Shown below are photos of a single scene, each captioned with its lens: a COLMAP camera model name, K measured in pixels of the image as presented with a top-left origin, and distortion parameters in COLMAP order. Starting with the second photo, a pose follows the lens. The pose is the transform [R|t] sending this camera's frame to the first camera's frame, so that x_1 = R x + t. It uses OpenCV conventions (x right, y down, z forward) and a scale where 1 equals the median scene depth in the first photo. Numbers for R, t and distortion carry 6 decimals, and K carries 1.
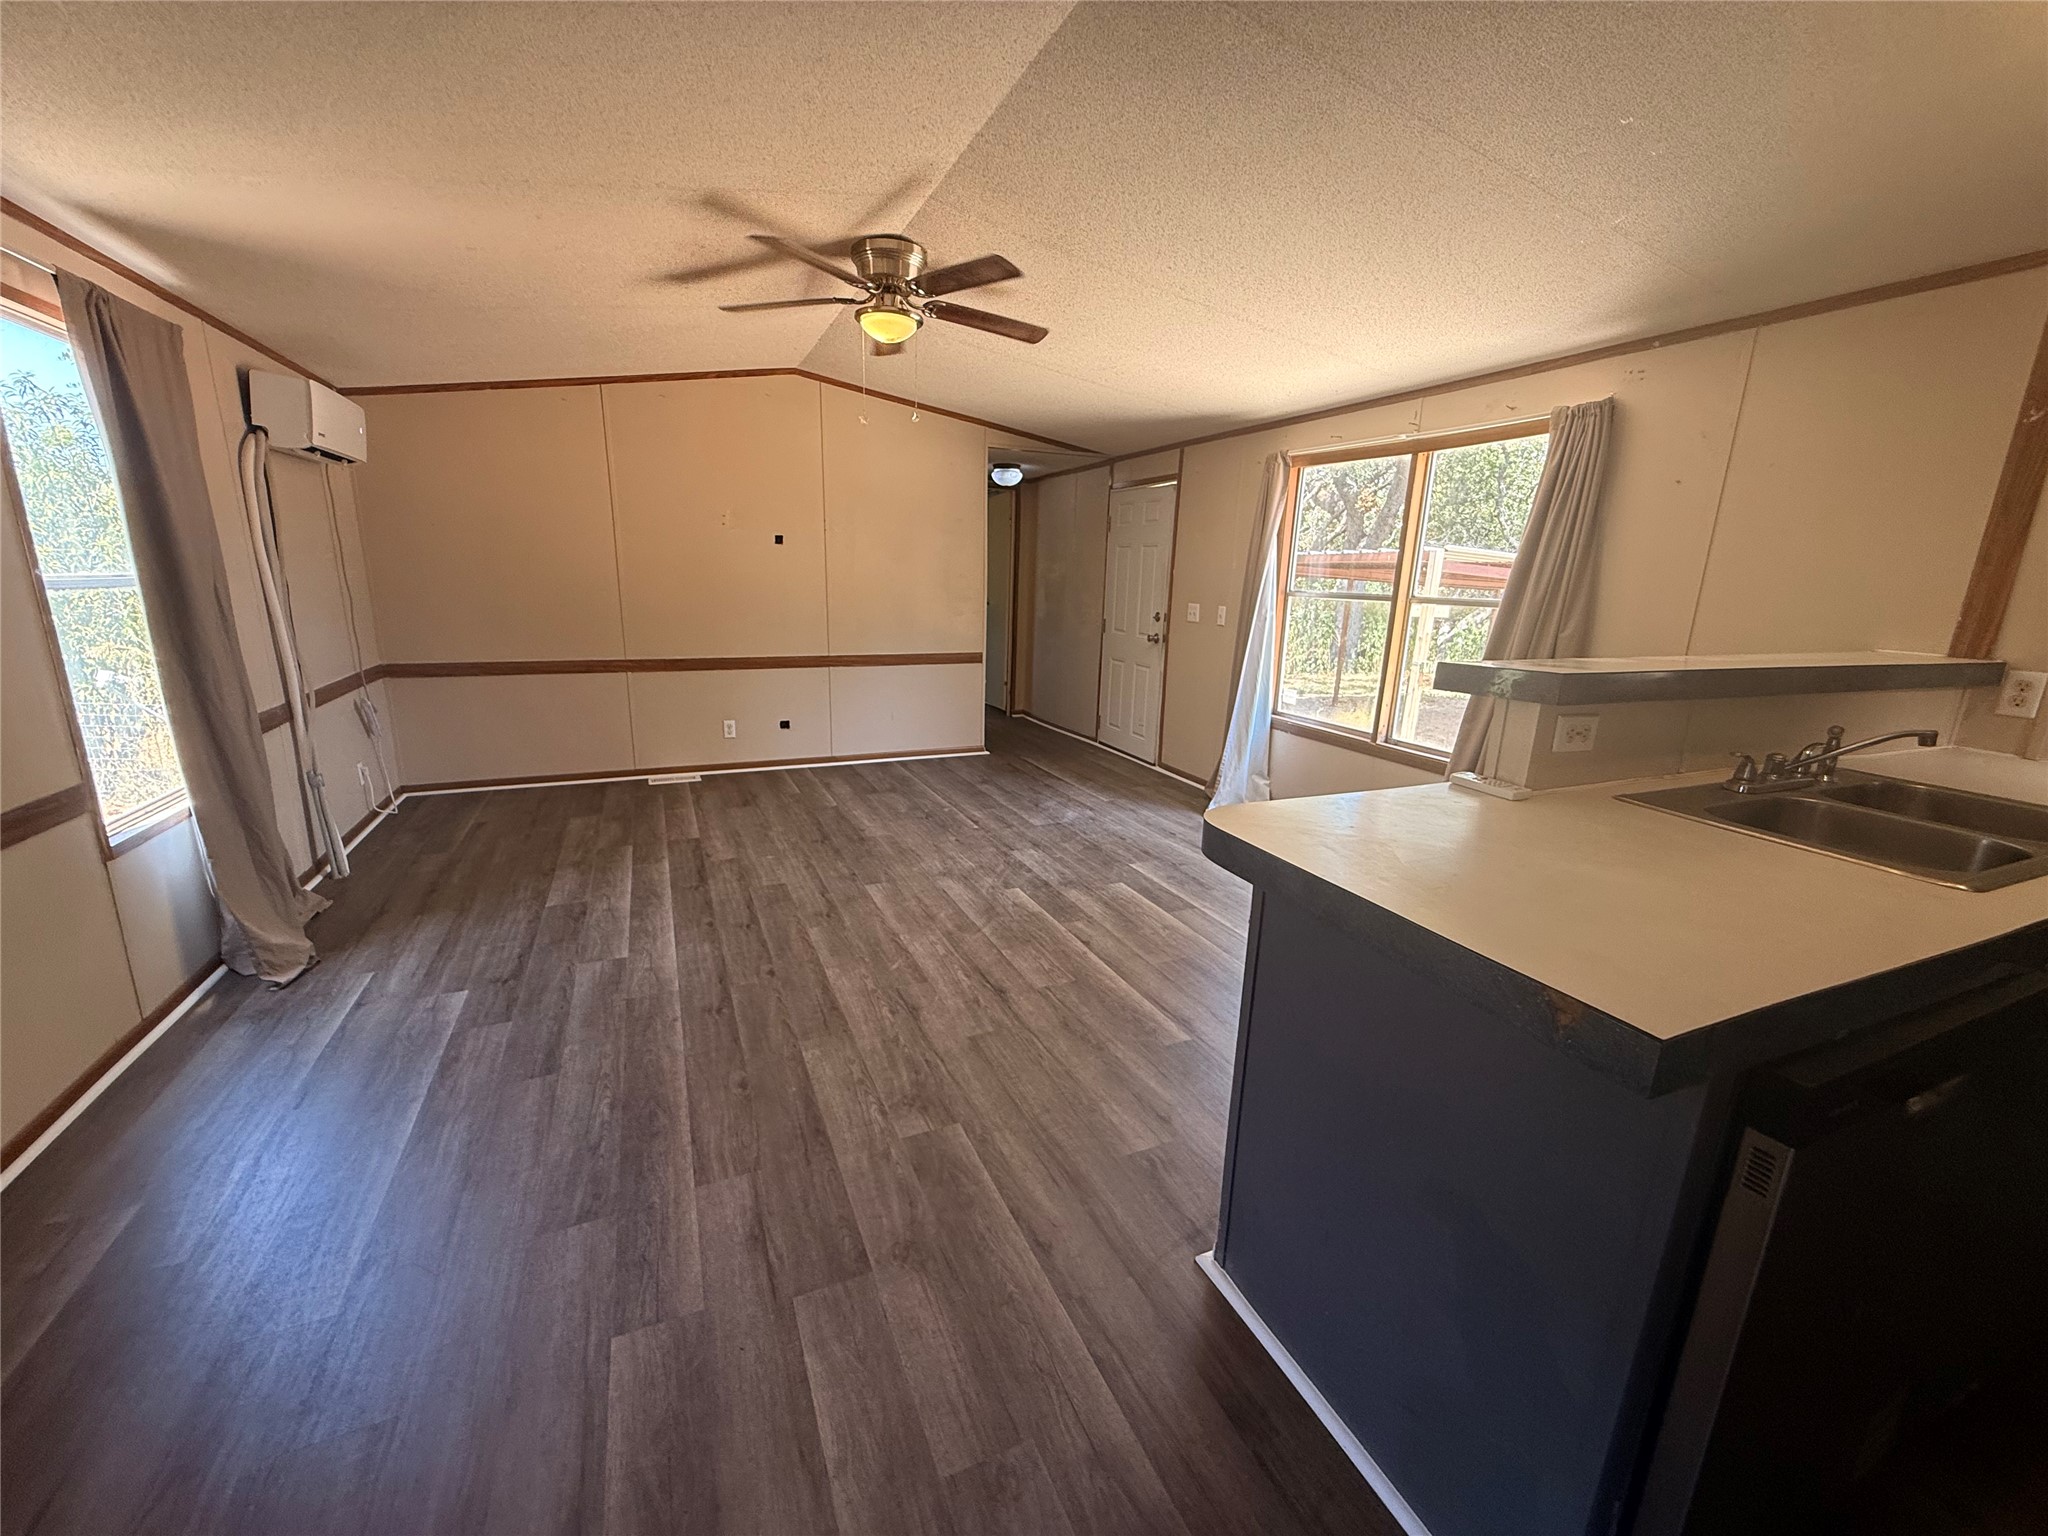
lens RADIAL K [[823.4, 0, 1015.4], [0, 823.4, 766.5], [0, 0, 1]] dist [-0.000628, 0.000756]
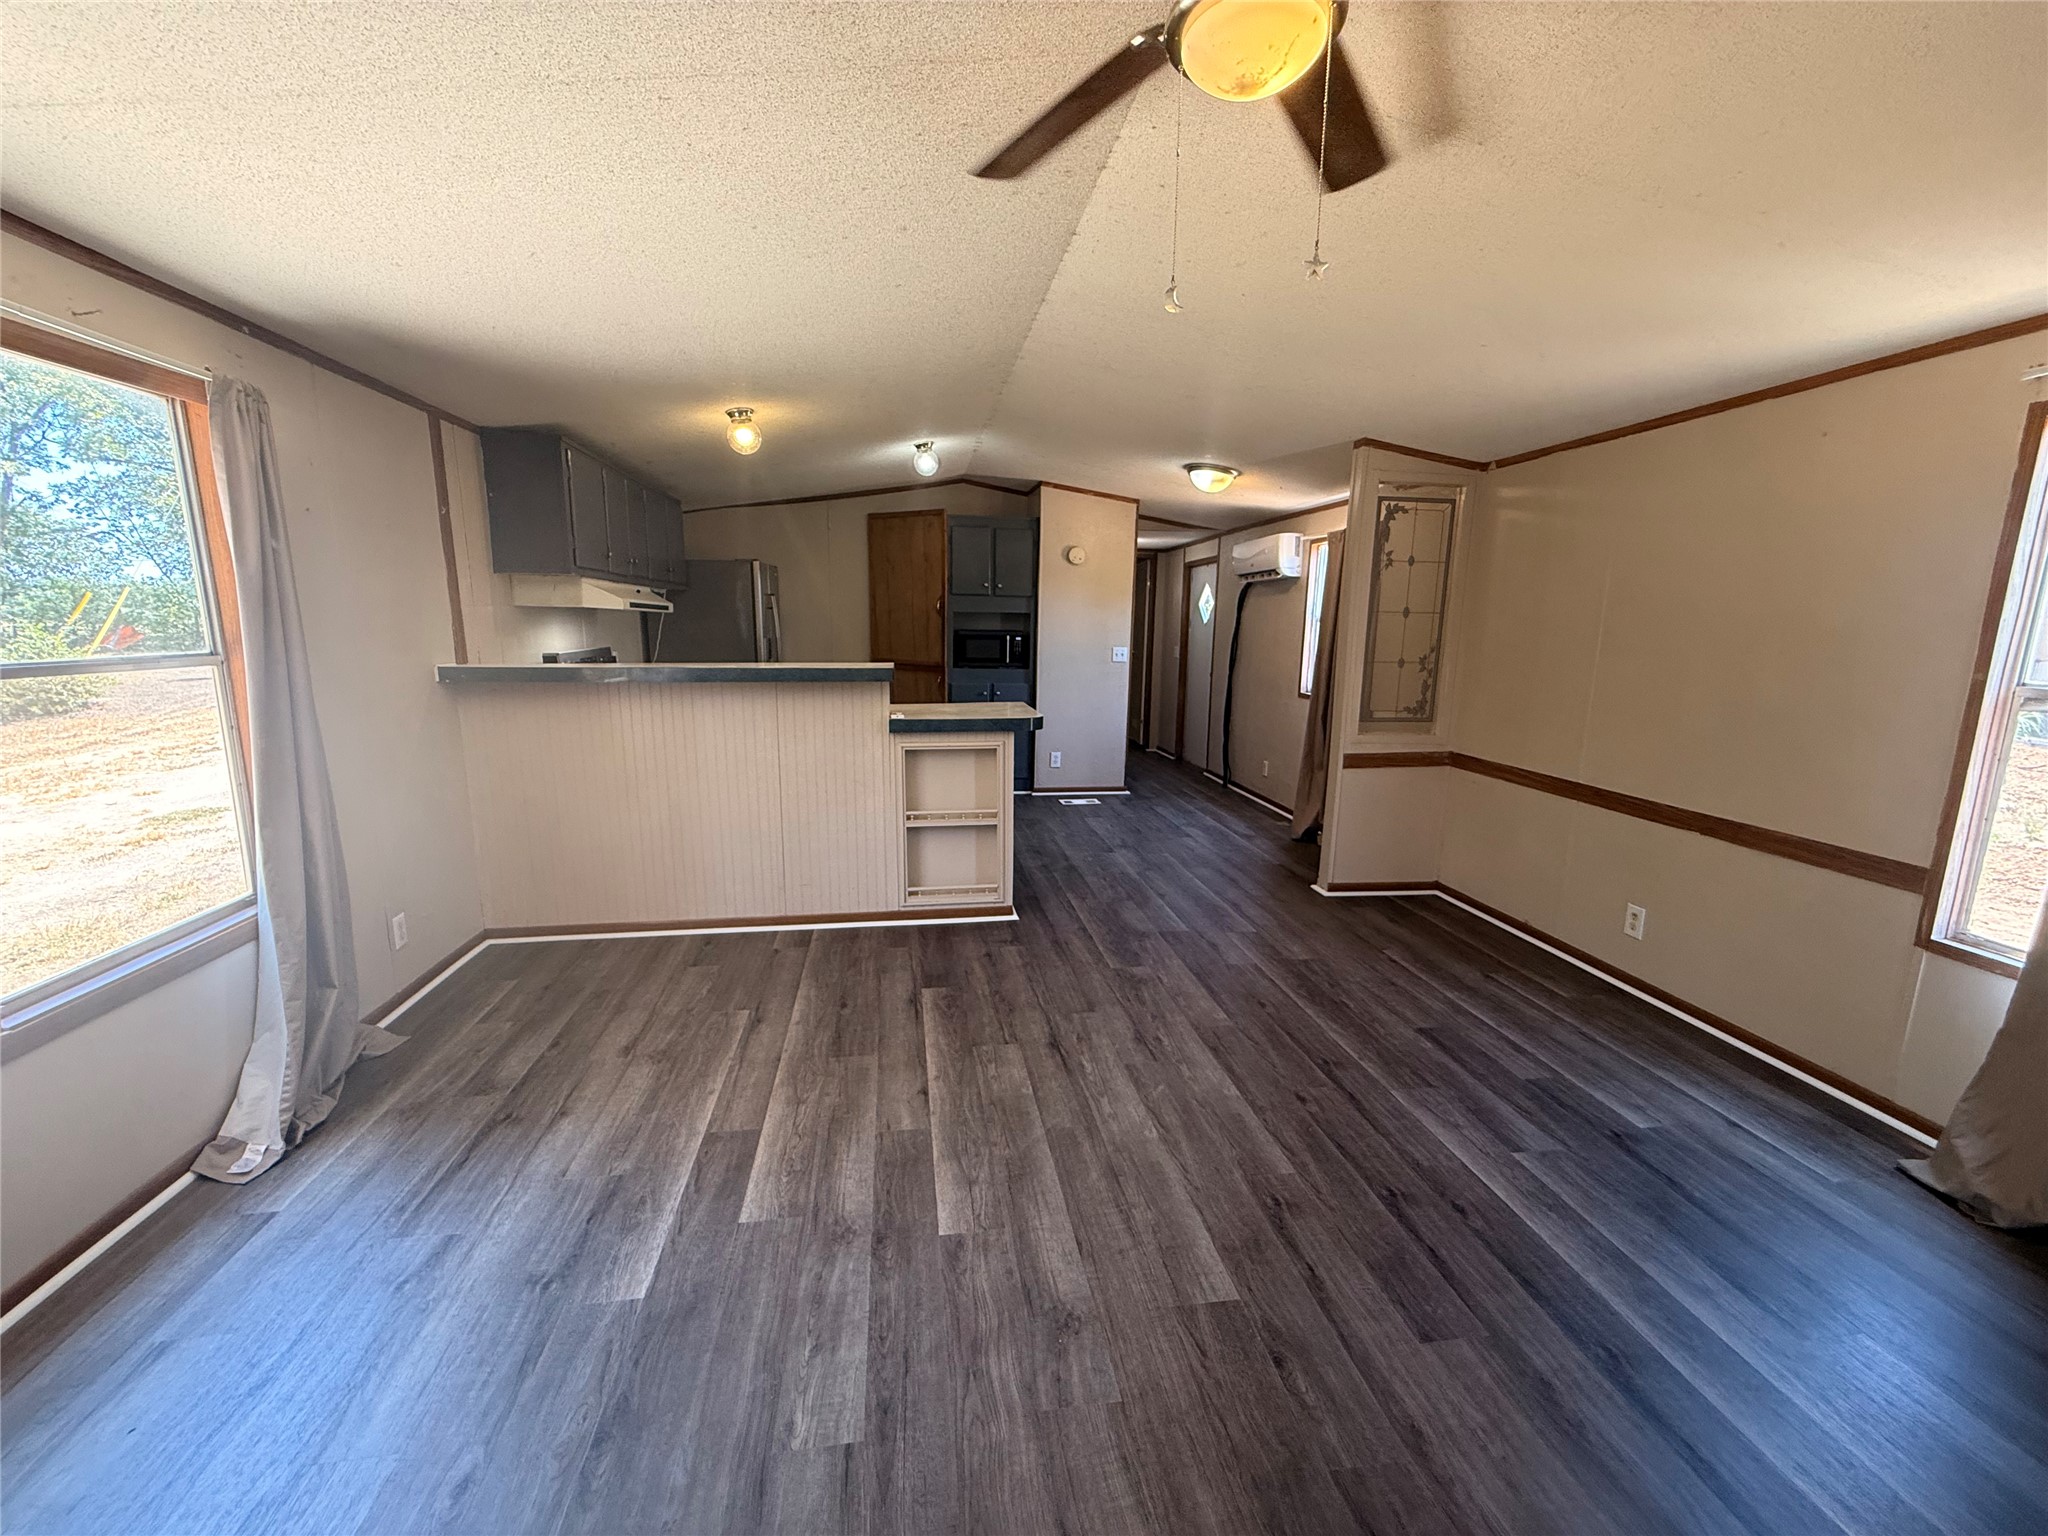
lens RADIAL K [[823.4, 0, 1015.3], [0, 823.4, 768.0], [0, 0, 1]] dist [-0.000628, 0.000756]
pose [[-0.963223, -0.086445, 0.254418, -0.182949], [0.023931, 0.915477, 0.401659, -0.407303], [-0.267635, 0.392976, -0.879739, 1.610238]]
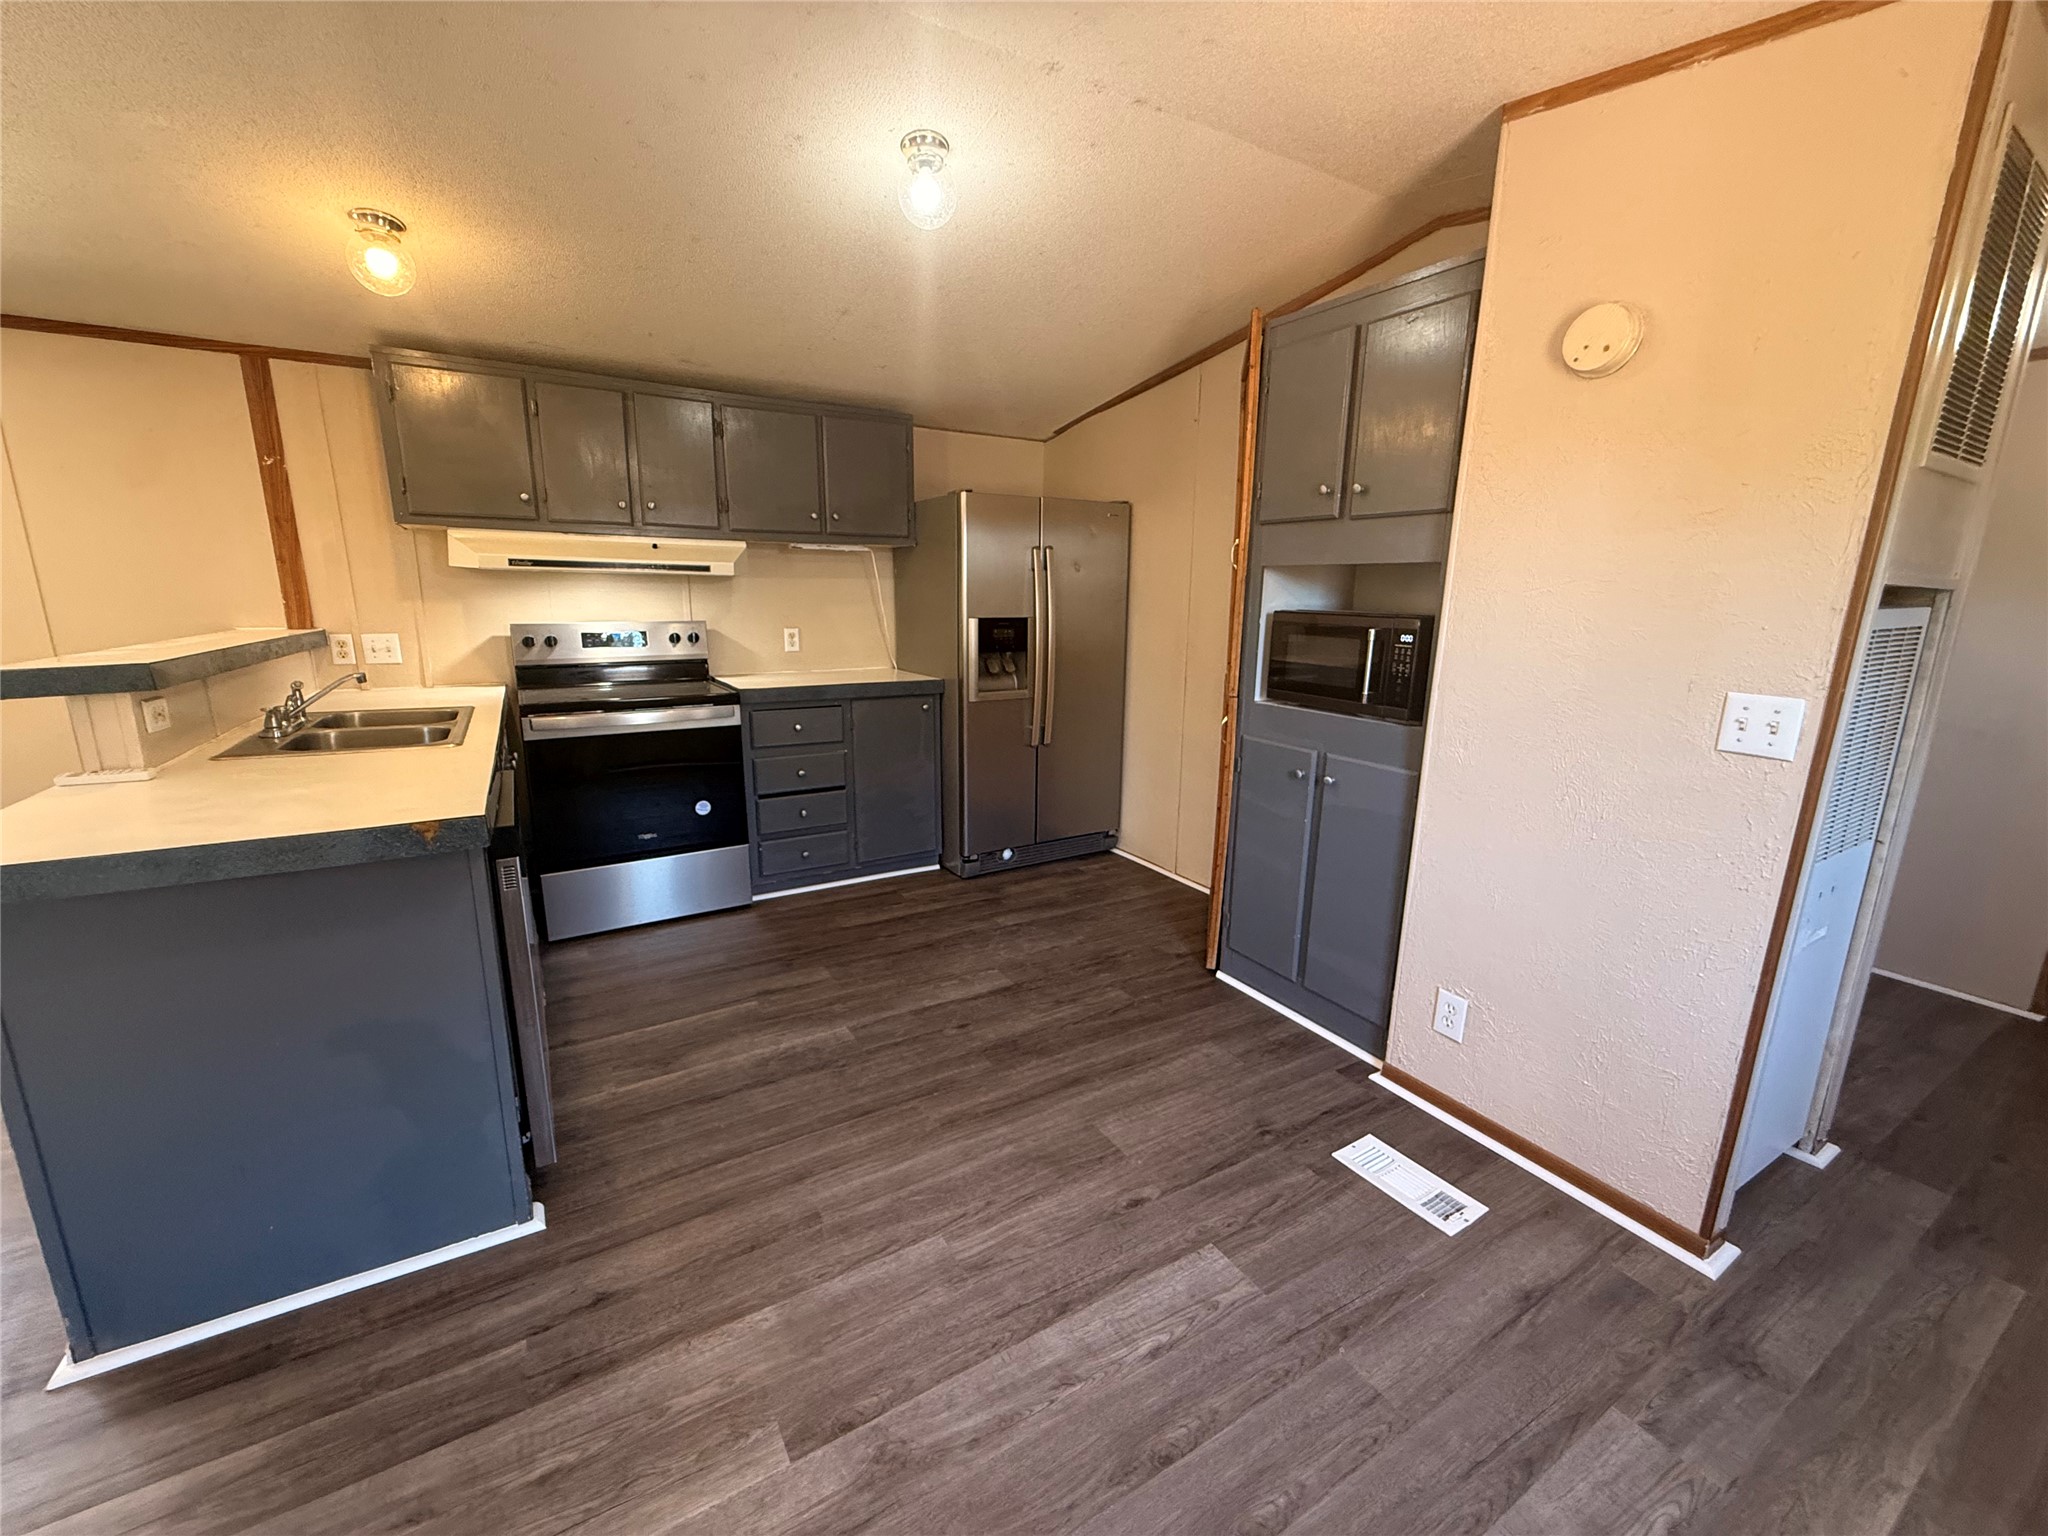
lens RADIAL K [[823.4, 0, 1029.1], [0, 823.4, 770.7], [0, 0, 1]] dist [-0.000628, 0.000756]
pose [[-0.134519, -0.241434, 0.961048, -0.318466], [0.219173, 0.938593, 0.266471, -0.003455], [-0.966368, 0.246482, -0.073343, -0.041259]]
